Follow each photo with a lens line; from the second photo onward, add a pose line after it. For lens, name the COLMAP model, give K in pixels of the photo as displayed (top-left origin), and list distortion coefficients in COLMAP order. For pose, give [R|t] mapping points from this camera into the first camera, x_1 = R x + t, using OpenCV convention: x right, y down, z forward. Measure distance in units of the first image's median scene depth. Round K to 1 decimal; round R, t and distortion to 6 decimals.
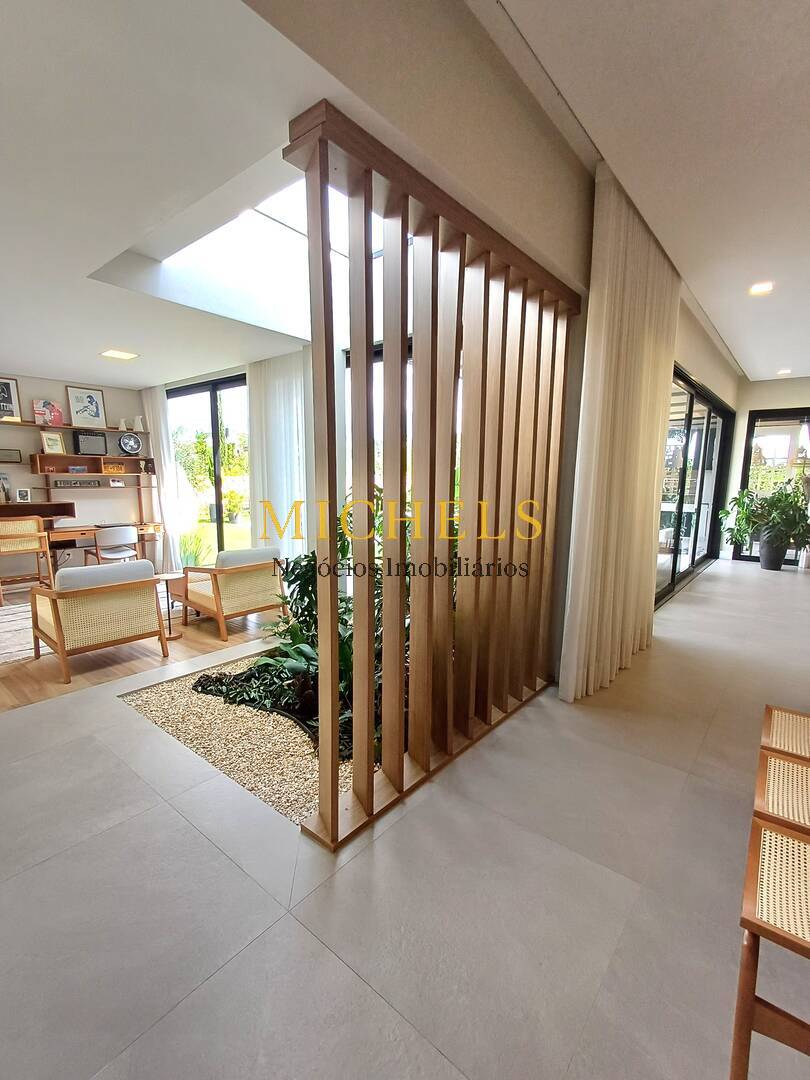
lens RADIAL K [[490.0, 0, 402.1], [0, 490.0, 552.6], [0, 0, 1]] dist [0.002707, -0.000025]
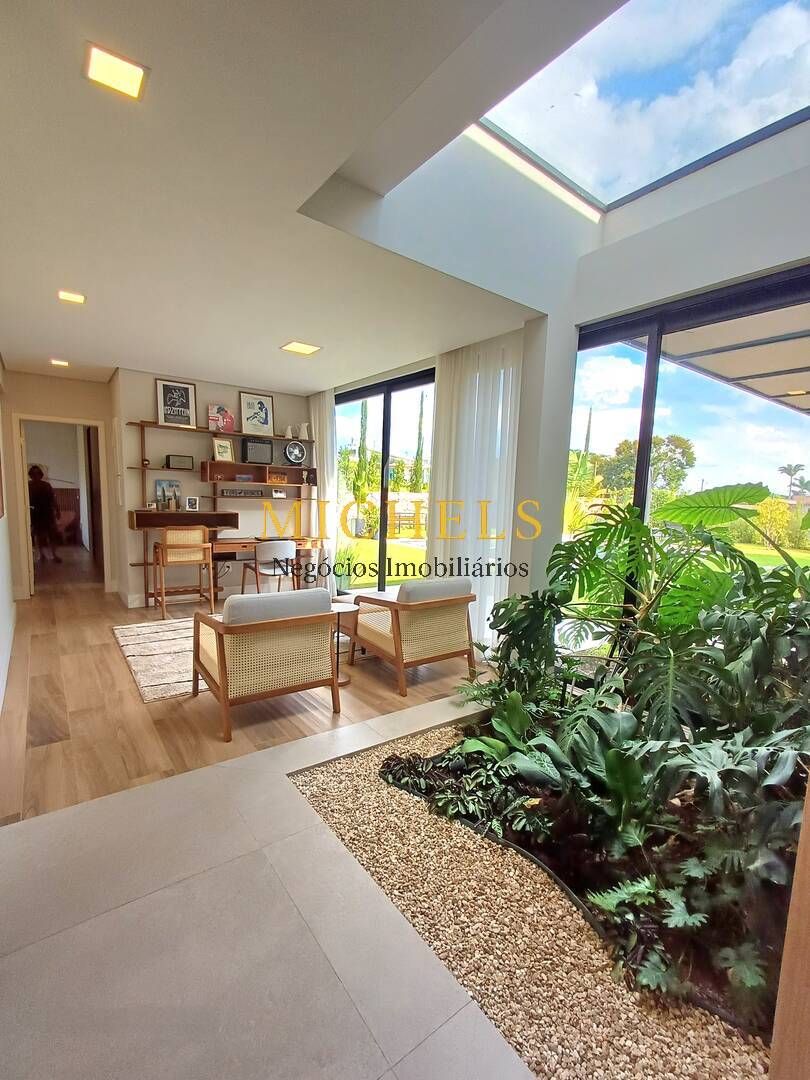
lens RADIAL K [[490.0, 0, 402.1], [0, 490.0, 552.6], [0, 0, 1]] dist [0.002707, -0.000025]
pose [[0.970031, 0.055309, -0.236602, -0.159496], [-0.064458, 0.997436, -0.031104, -0.020013], [0.234275, 0.045423, 0.971109, 0.190622]]
